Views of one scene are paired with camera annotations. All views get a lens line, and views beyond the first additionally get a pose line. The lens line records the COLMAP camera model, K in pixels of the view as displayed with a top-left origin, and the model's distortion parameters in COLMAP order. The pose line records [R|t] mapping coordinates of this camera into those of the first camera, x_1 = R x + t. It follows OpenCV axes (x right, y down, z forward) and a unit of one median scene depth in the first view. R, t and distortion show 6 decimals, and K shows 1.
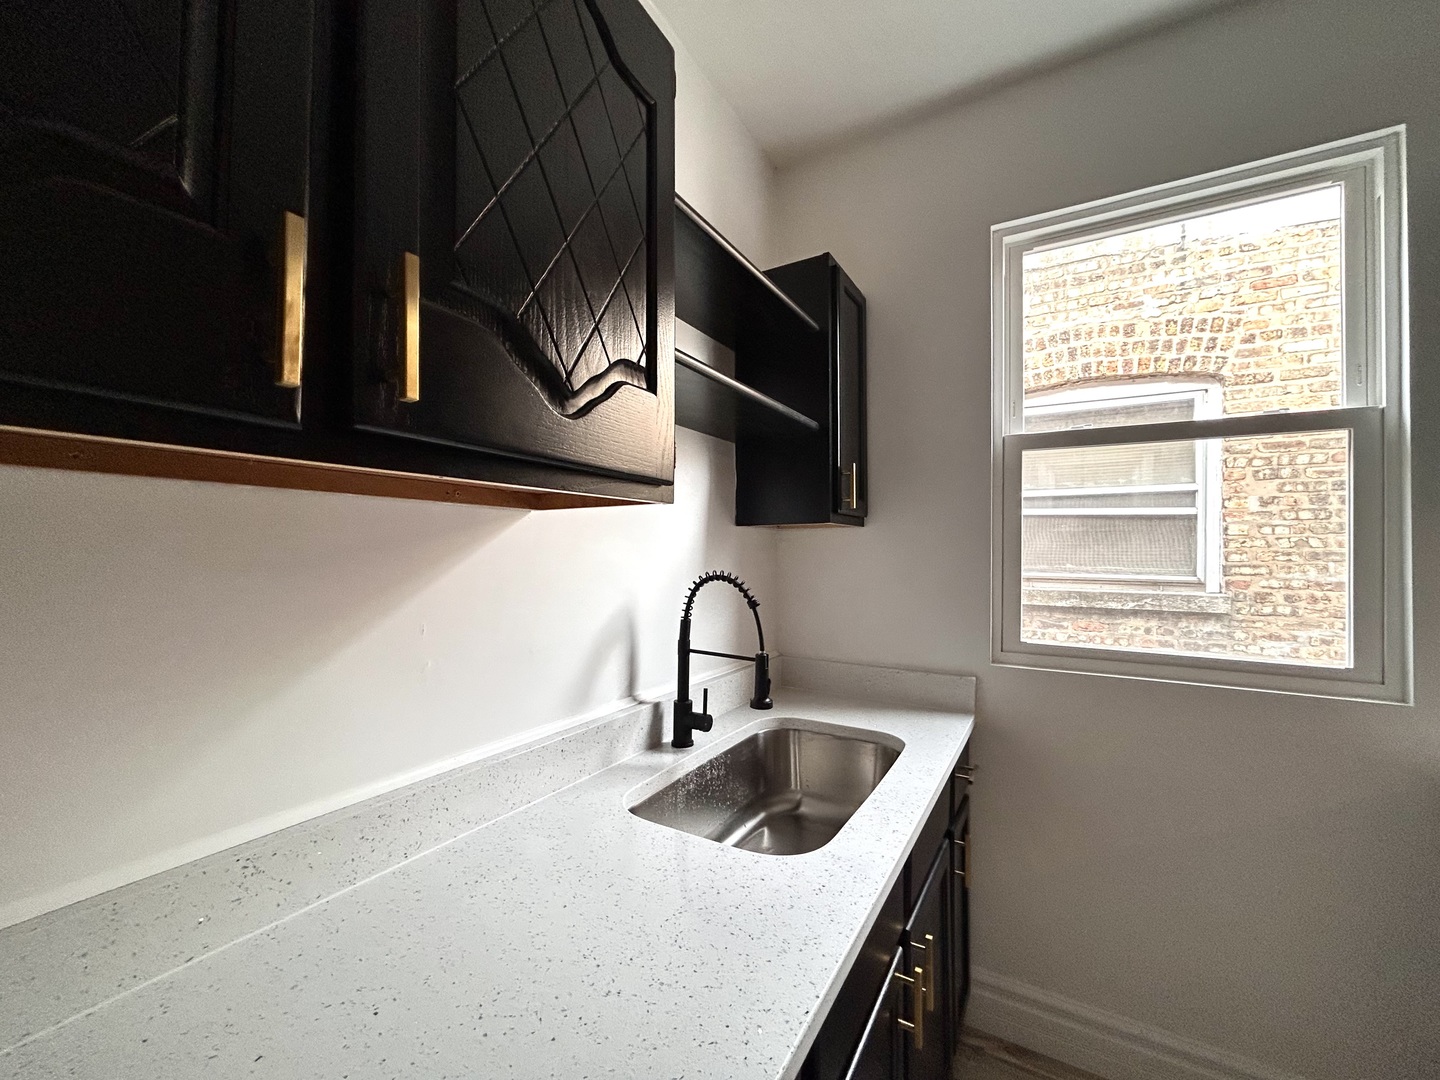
lens RADIAL K [[586.5, 0, 725.5], [0, 586.5, 541.2], [0, 0, 1]] dist [0.000695, 0.000946]
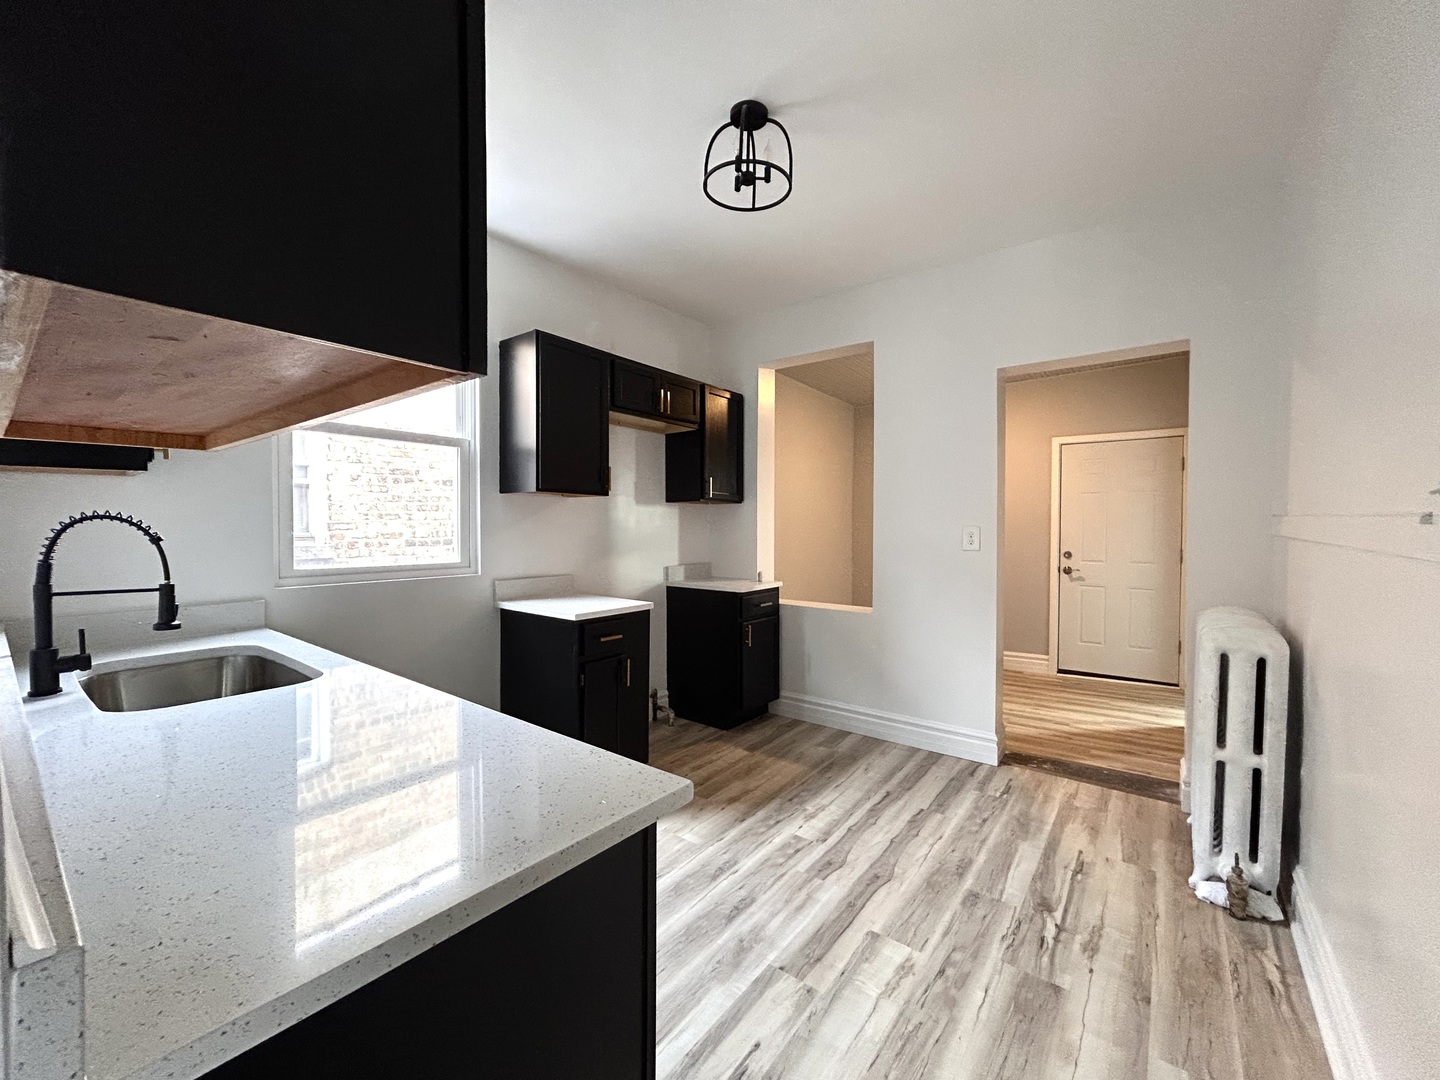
lens RADIAL K [[586.5, 0, 718.2], [0, 586.5, 547.5], [0, 0, 1]] dist [0.000695, 0.000946]
pose [[0.145358, -0.045870, 0.988315, -0.847590], [-0.011592, 0.998777, 0.048061, 0.050511], [-0.989311, -0.018442, 0.144649, -0.211761]]
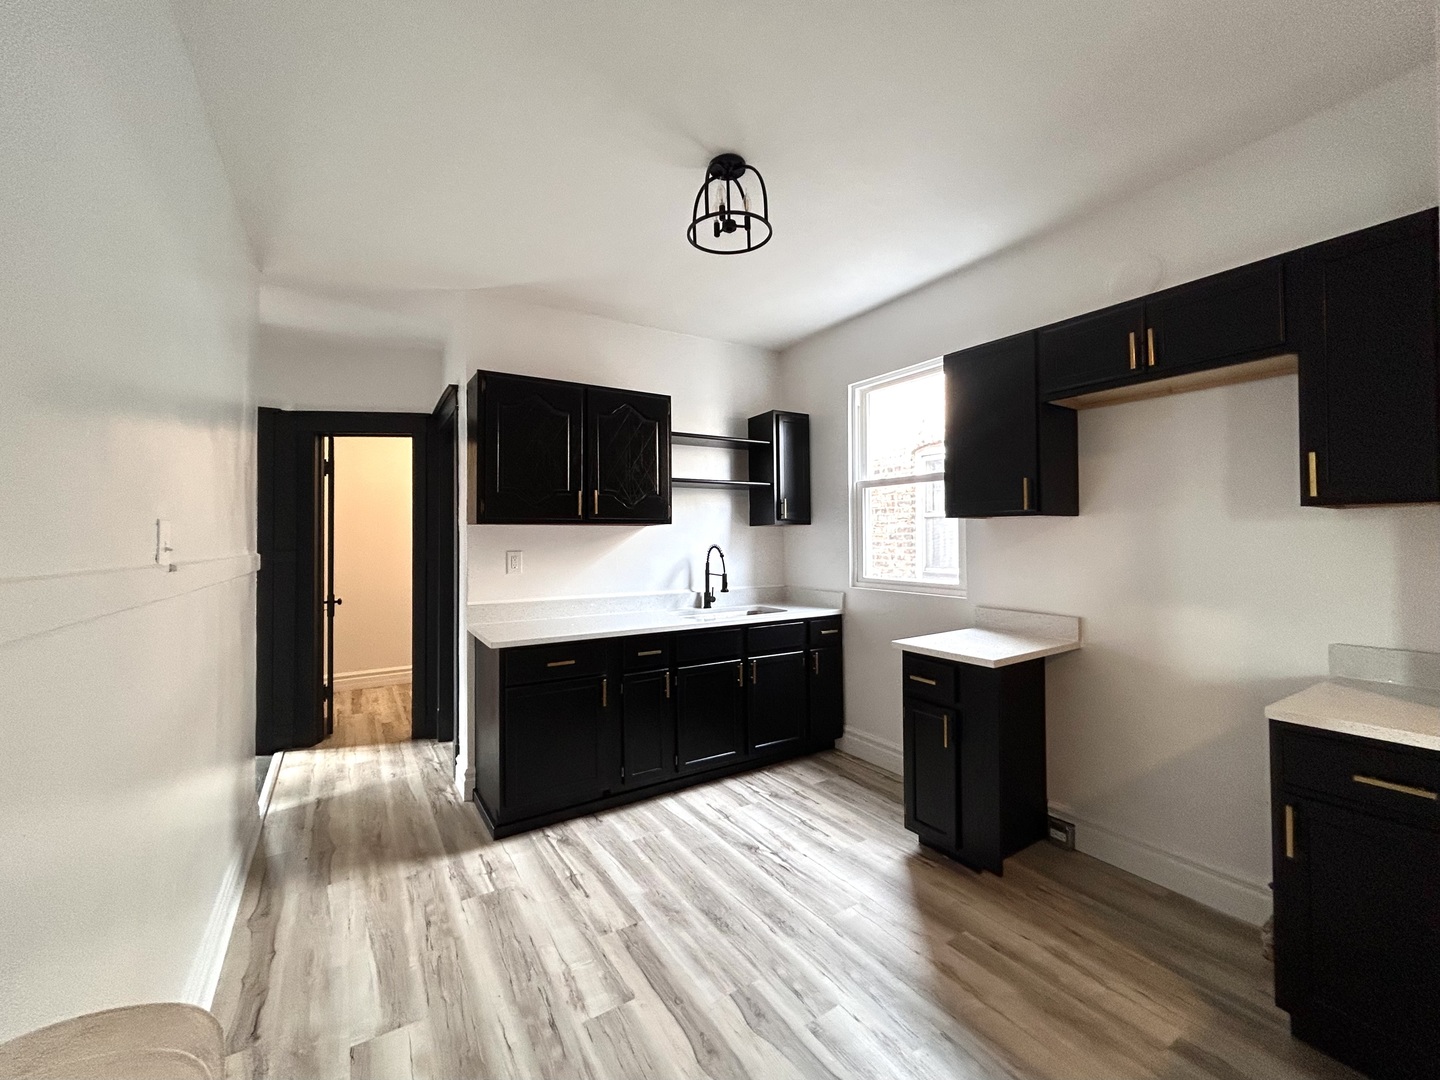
lens RADIAL K [[586.5, 0, 716.3], [0, 586.5, 532.8], [0, 0, 1]] dist [0.000695, 0.000946]
pose [[0.878809, -0.020330, -0.476741, 1.282534], [0.021509, 0.999764, -0.002985, 0.003866], [0.476689, -0.007631, 0.879039, -1.399491]]
